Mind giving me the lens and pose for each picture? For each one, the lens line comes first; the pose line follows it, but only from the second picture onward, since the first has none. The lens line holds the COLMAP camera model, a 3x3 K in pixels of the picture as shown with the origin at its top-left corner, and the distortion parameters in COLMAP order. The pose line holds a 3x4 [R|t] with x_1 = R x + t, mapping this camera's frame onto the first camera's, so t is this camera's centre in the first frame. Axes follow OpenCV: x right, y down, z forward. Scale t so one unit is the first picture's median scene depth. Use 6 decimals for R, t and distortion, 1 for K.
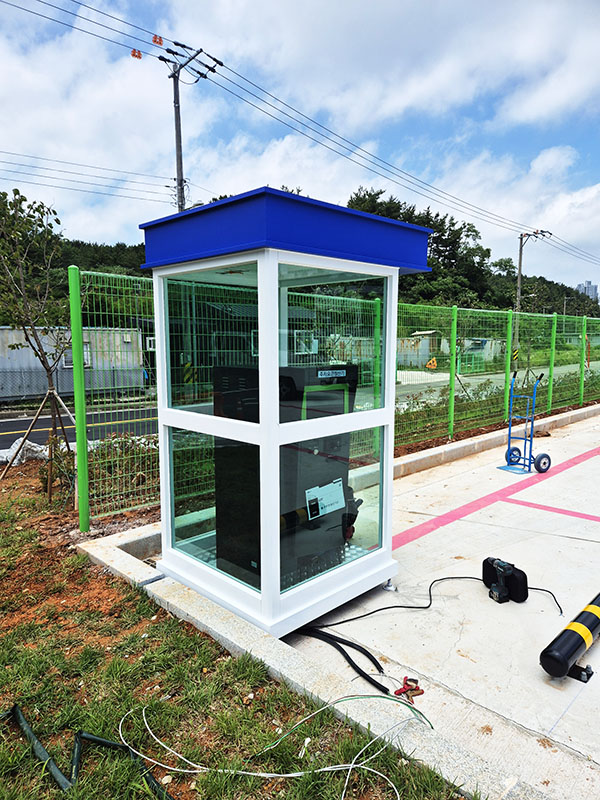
lens RADIAL K [[530.3, 0, 315.8], [0, 530.3, 399.7], [0, 0, 1]] dist [0.043883, -0.001787]
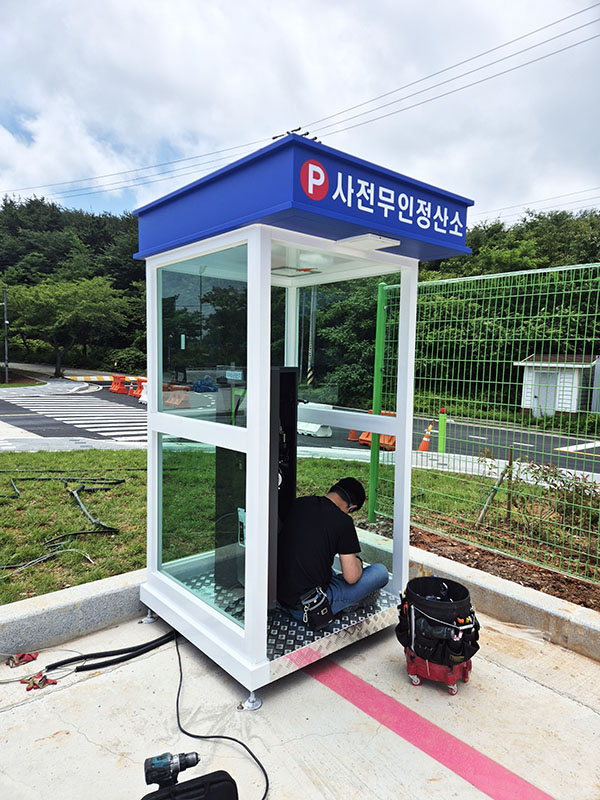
lens RADIAL K [[538.8, 0, 303.3], [0, 538.8, 402.0], [0, 0, 1]] dist [0.066577, -0.043436]
pose [[-0.095084, 0.073006, -0.992789, 0.150707], [-0.129693, 0.987898, 0.085067, -0.017084], [0.986985, 0.136846, -0.084465, 0.204699]]
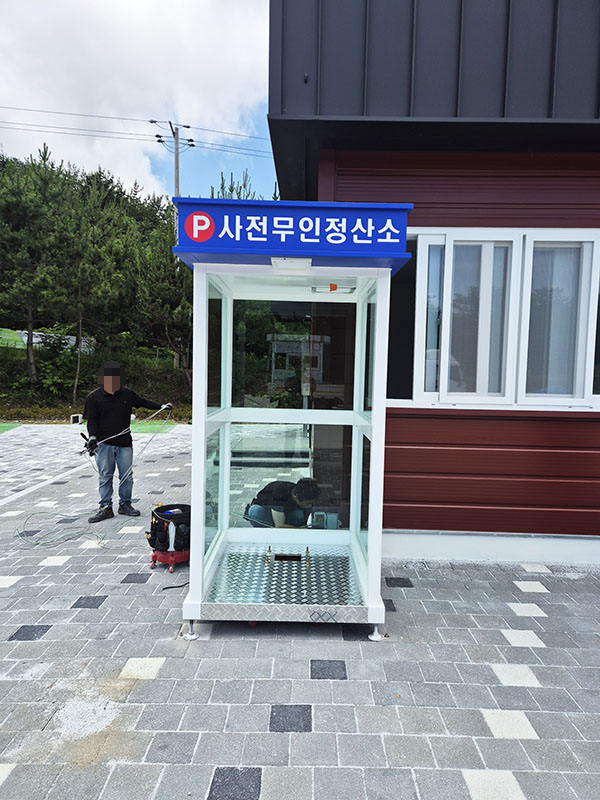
lens RADIAL K [[538.8, 0, 303.3], [0, 538.8, 402.0], [0, 0, 1]] dist [0.066577, -0.043436]
pose [[-0.723822, 0.023746, -0.689578, 0.117112], [-0.100454, 0.985133, 0.139366, -0.029911], [0.682635, 0.170147, -0.710675, 0.323158]]
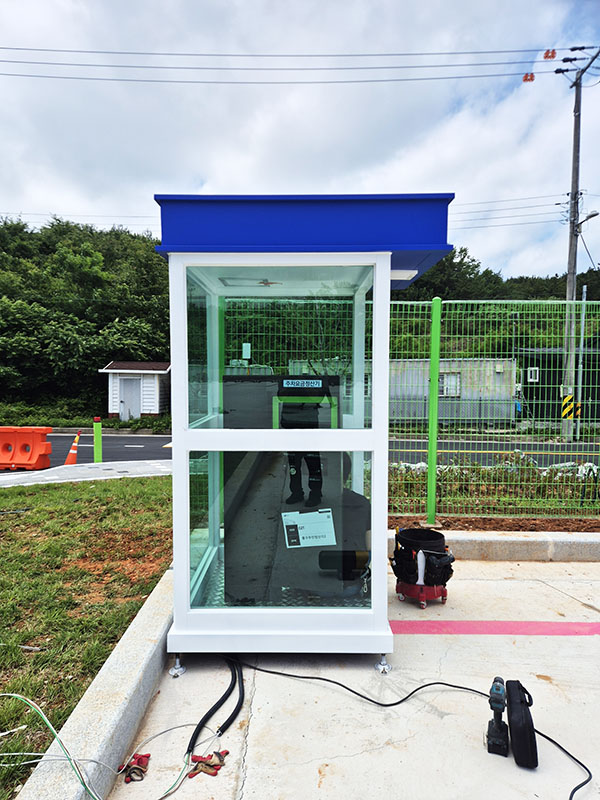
lens RADIAL K [[538.8, 0, 303.3], [0, 538.8, 402.0], [0, 0, 1]] dist [0.066577, -0.043436]
pose [[0.698910, 0.039151, -0.714138, 0.115275], [-0.082301, 0.996270, -0.025928, 0.000752], [0.710459, 0.076896, 0.699525, 0.065206]]
